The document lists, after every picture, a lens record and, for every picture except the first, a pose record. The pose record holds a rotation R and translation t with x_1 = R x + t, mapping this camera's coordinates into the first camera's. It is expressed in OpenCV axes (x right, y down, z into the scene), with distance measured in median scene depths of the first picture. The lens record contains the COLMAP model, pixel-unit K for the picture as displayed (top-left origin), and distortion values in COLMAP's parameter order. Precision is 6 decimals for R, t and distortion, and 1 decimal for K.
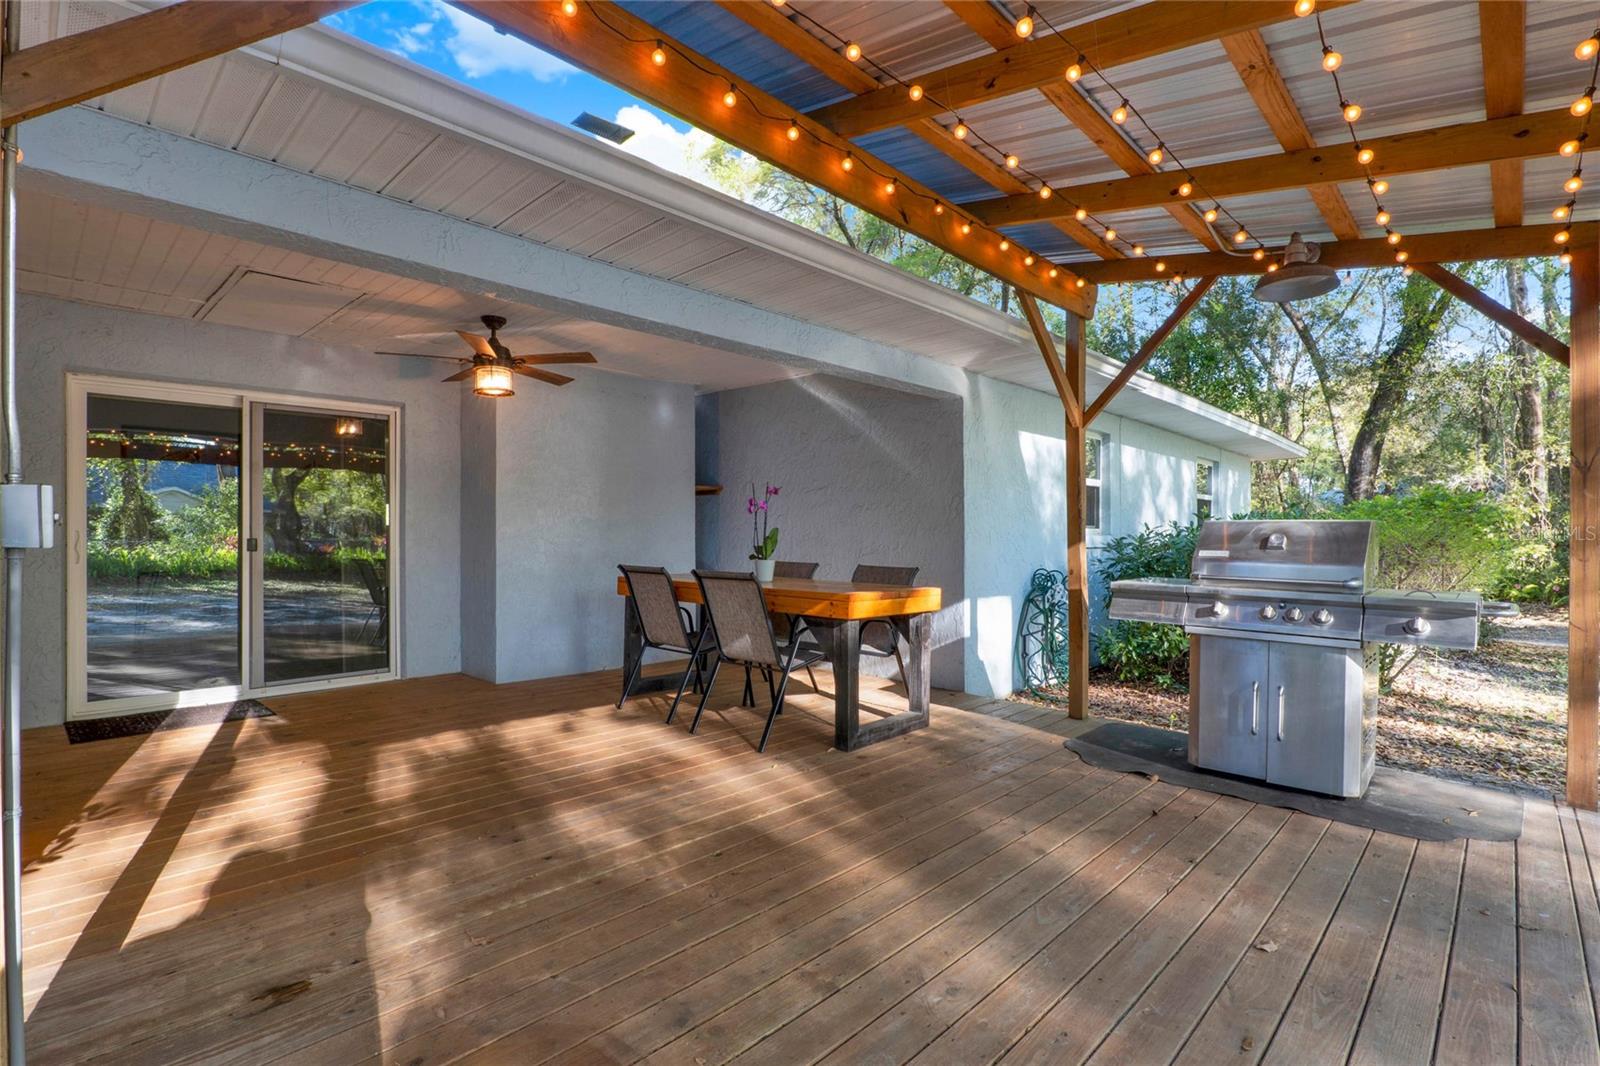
lens RADIAL K [[743.3, 0, 793.2], [0, 743.3, 536.5], [0, 0, 1]] dist [-0.003261, 0.000009]
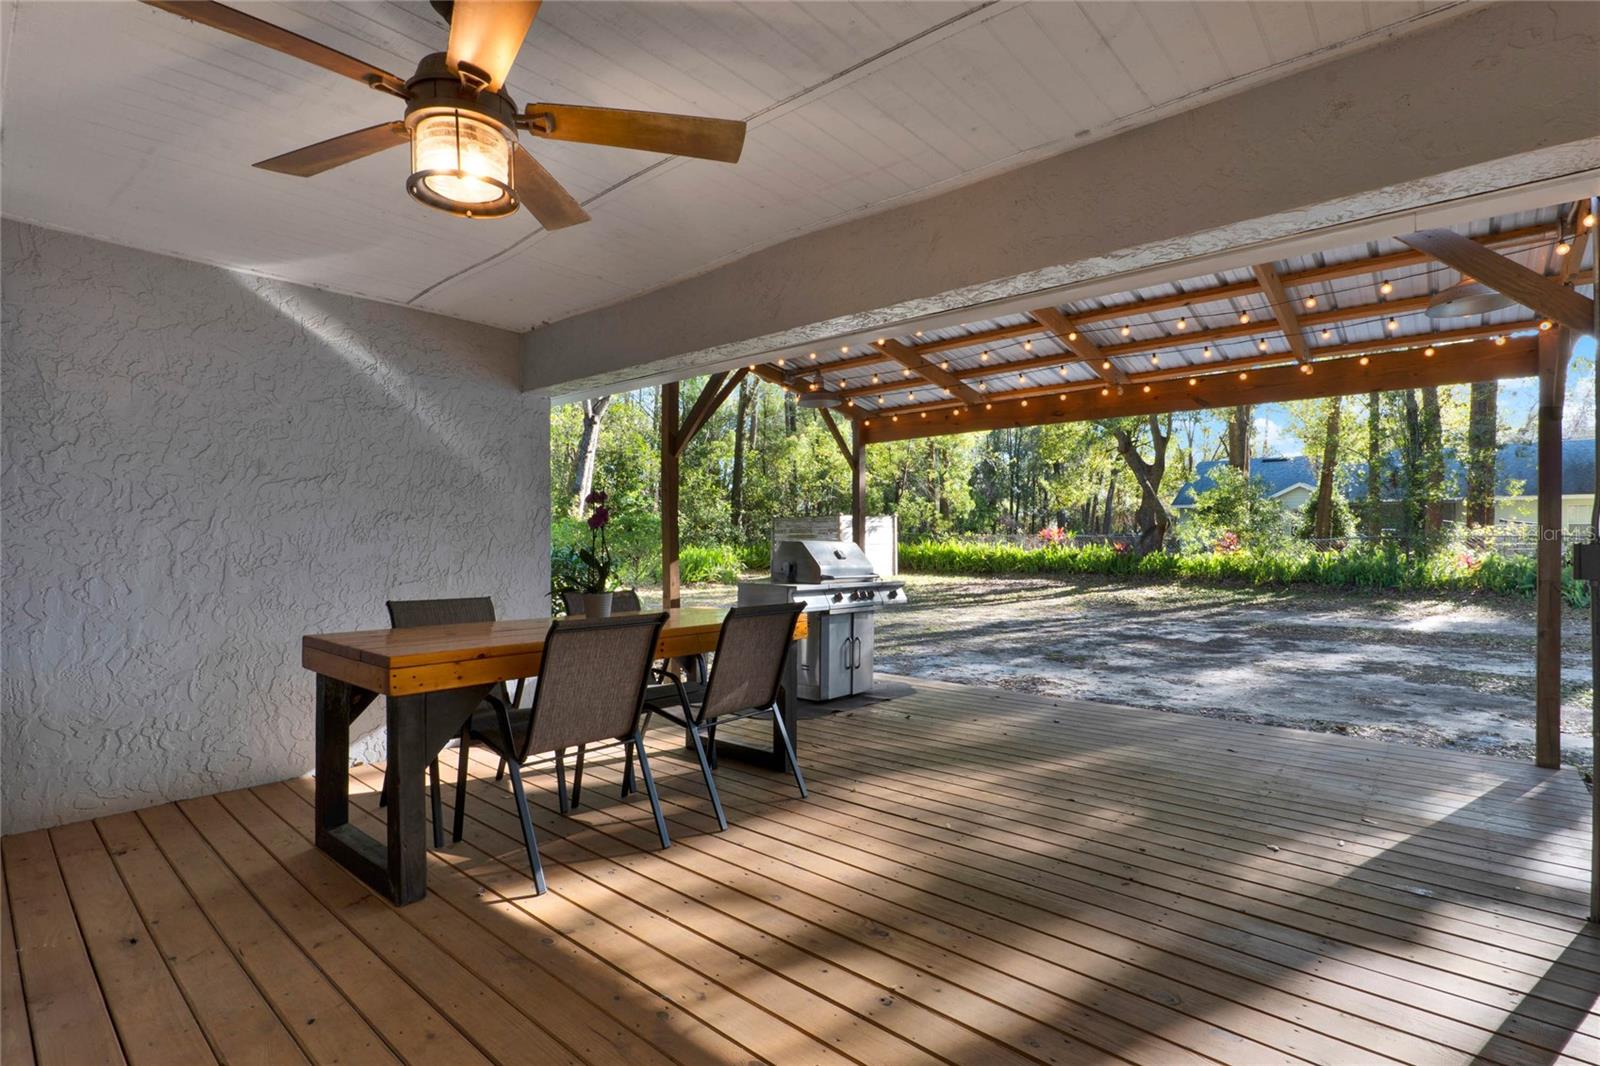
lens RADIAL K [[796.9, 0, 796.4], [0, 796.9, 535.1], [0, 0, 1]] dist [-0.000956, -0.000020]
pose [[-0.029729, 0.000831, 0.999558, -0.835845], [0.008528, 0.999963, -0.000578, -0.022659], [-0.999522, 0.008507, -0.029735, 0.854946]]
